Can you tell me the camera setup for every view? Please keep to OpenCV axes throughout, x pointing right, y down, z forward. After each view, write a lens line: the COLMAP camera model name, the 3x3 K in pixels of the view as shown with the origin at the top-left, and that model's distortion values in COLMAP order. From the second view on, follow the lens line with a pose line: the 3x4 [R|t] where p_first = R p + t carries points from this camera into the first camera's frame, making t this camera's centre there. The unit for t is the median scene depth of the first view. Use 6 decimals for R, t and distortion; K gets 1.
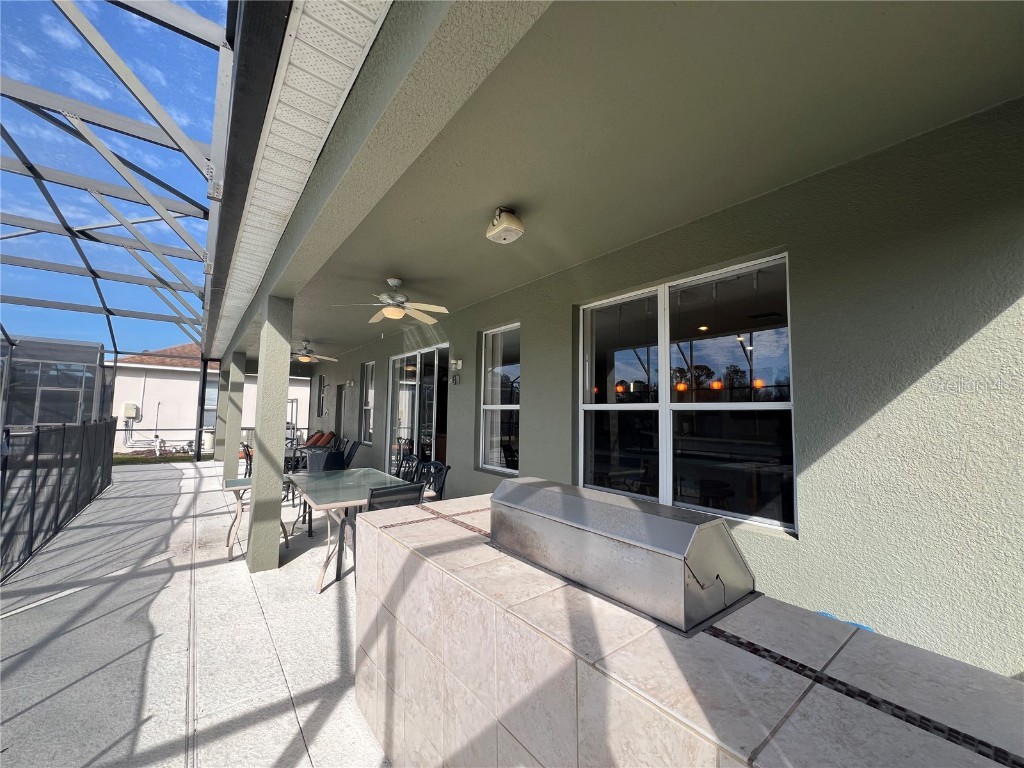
lens RADIAL K [[409.0, 0, 512.0], [0, 409.0, 384.0], [0, 0, 1]] dist [-0.002115, 0.000025]
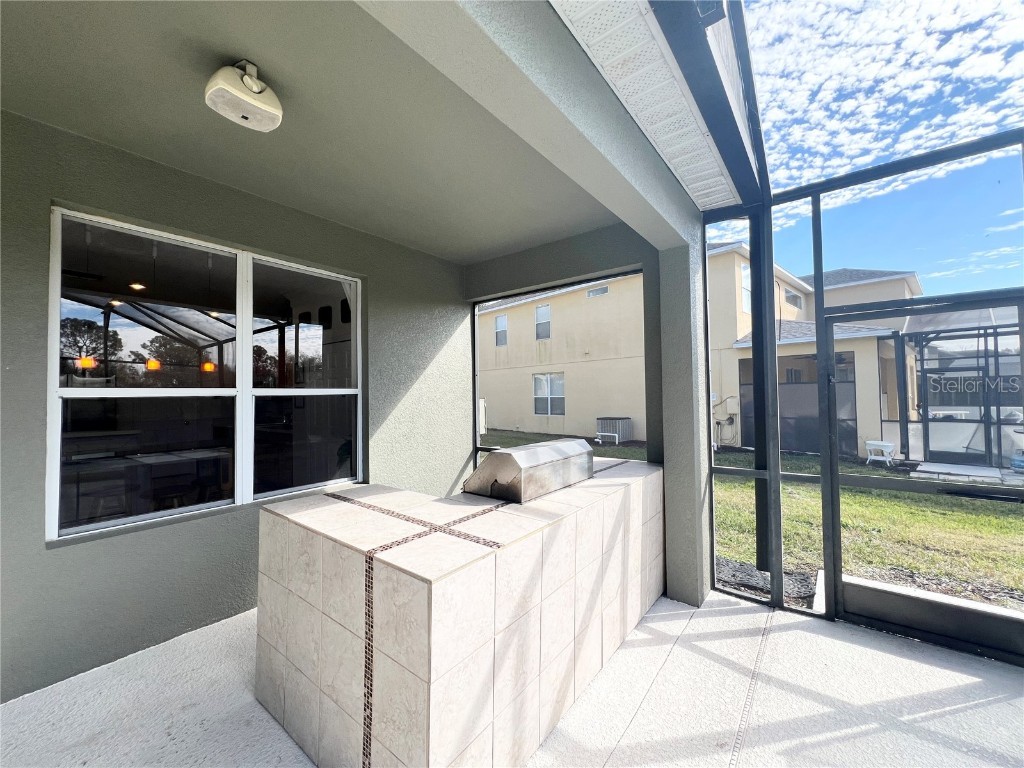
lens RADIAL K [[409.0, 0, 512.0], [0, 409.0, 384.0], [0, 0, 1]] dist [-0.002115, 0.000025]
pose [[-0.254082, 0.013936, 0.967082, -0.622517], [-0.056736, 0.997960, -0.029287, 0.030576], [-0.965517, -0.062310, -0.252773, 0.671039]]
